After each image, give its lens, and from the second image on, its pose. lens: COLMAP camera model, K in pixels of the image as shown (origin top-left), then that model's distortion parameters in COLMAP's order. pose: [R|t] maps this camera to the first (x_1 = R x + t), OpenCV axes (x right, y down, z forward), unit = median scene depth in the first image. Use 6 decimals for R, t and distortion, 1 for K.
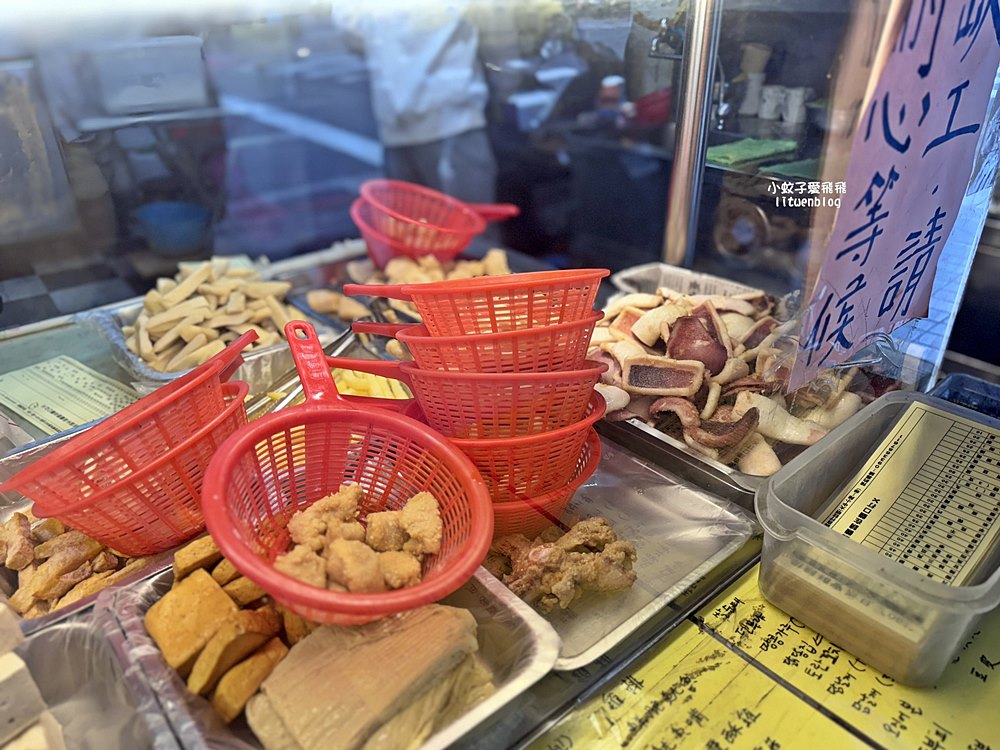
lens RADIAL K [[722.7, 0, 502.2], [0, 722.7, 376.1], [0, 0, 1]] dist [-0.001904, -0.005279]
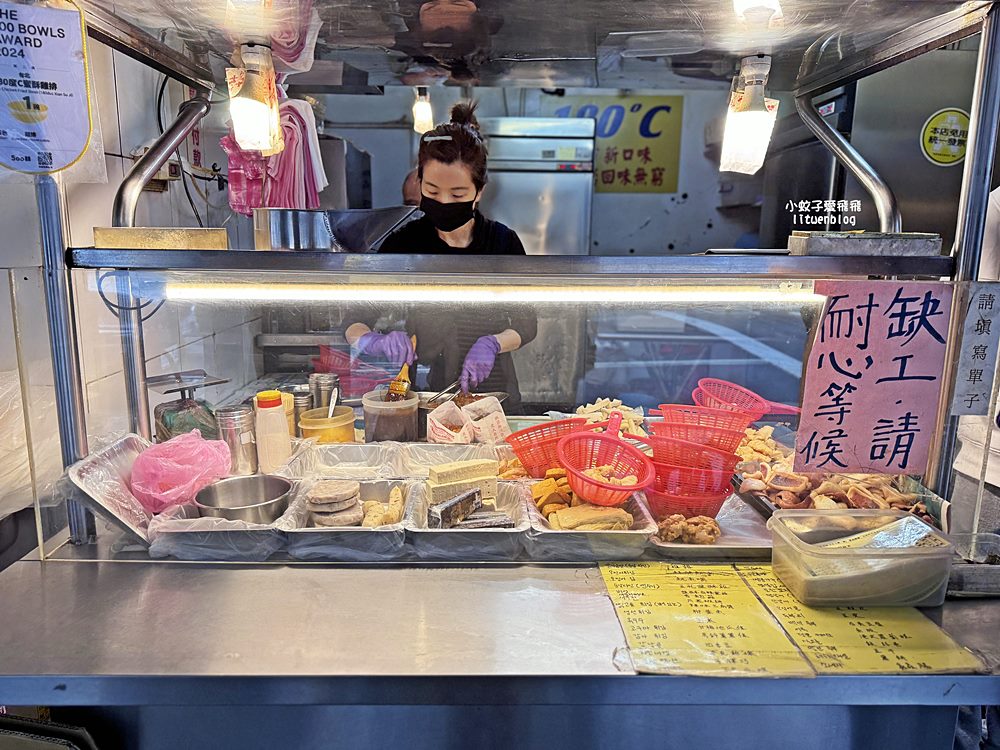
lens RADIAL K [[722.7, 0, 496.1], [0, 722.7, 372.8], [0, 0, 1]] dist [-0.001904, -0.005279]
pose [[0.779252, 0.142953, -0.610189, 0.984028], [-0.321652, 0.926848, -0.193633, 0.461360], [0.537872, 0.347157, 0.768229, -1.317425]]
